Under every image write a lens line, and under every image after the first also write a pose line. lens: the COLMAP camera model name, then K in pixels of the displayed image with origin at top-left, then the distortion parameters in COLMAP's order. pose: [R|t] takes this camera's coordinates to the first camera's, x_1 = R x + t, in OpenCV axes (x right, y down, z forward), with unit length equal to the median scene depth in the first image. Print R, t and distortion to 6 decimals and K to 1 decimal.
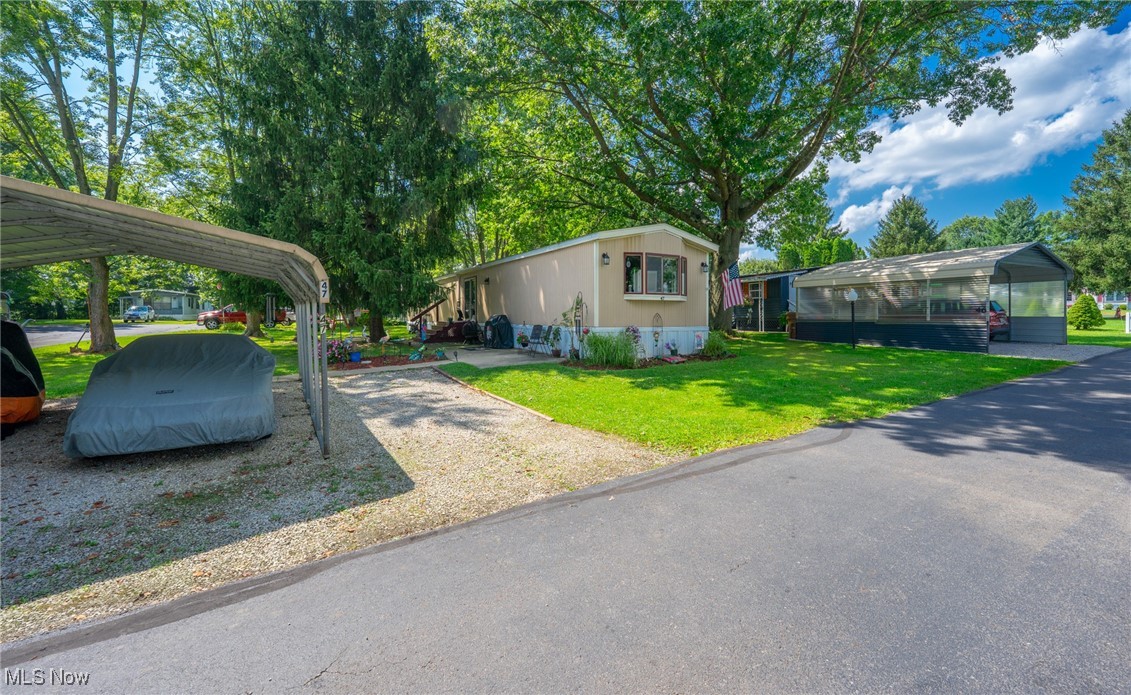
lens RADIAL K [[442.0, 0, 566.4], [0, 442.0, 342.1], [0, 0, 1]] dist [-0.000655, -0.000004]
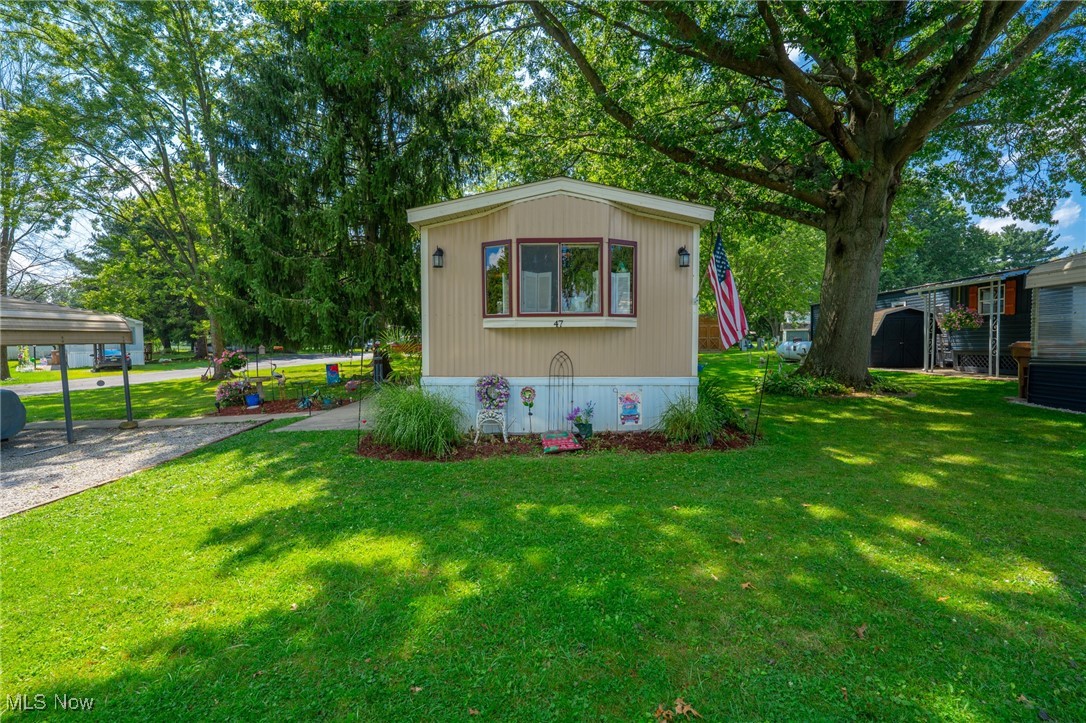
lens RADIAL K [[439.0, 0, 540.9], [0, 439.0, 366.7], [0, 0, 1]] dist [-0.003100, -0.001000]
pose [[0.863788, 0.016694, -0.503579, 0.453598], [-0.020093, 0.999797, -0.001321, -0.046193], [0.503455, 0.011260, 0.863948, 0.535236]]
